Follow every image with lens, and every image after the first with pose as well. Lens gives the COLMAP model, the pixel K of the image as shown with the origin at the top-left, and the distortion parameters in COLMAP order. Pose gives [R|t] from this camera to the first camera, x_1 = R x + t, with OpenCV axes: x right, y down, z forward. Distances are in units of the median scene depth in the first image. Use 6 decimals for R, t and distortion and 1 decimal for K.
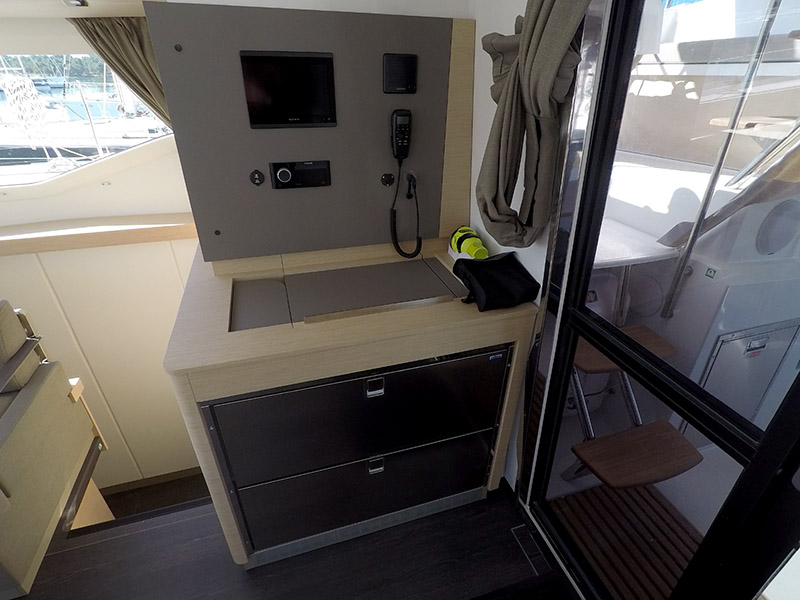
lens RADIAL K [[407.0, 0, 400.0], [0, 407.0, 300.0], [0, 0, 1]] dist [-0.011508, 0.001639]
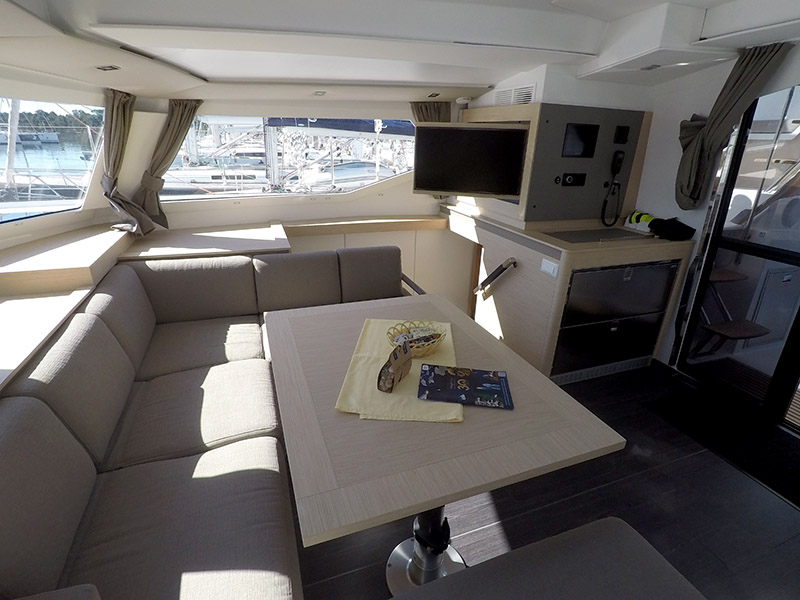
lens RADIAL K [[407.0, 0, 400.0], [0, 407.0, 300.0], [0, 0, 1]] dist [-0.011508, 0.001639]
pose [[0.998709, 0.000339, 0.050805, -1.116280], [0.006148, 0.991822, -0.127480, 0.501923], [-0.050433, 0.127628, 0.990539, -0.829602]]
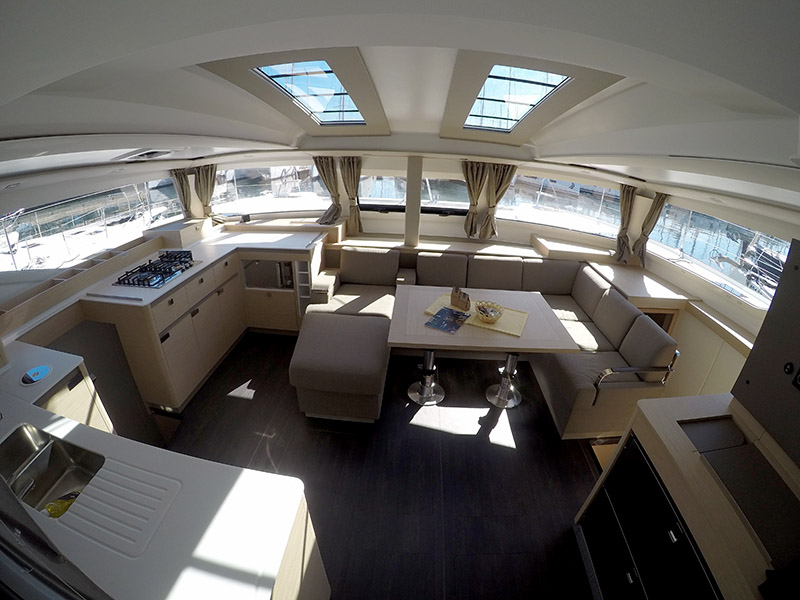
lens RADIAL K [[359.5, 0, 403.3], [0, 359.5, 295.5], [0, 0, 1]] dist [-0.204601, 0.034983]
pose [[-0.368107, 0.352769, -0.860262, 0.573274], [-0.487556, 0.714584, 0.501656, -0.246752], [0.791699, 0.604089, -0.091048, 0.029646]]
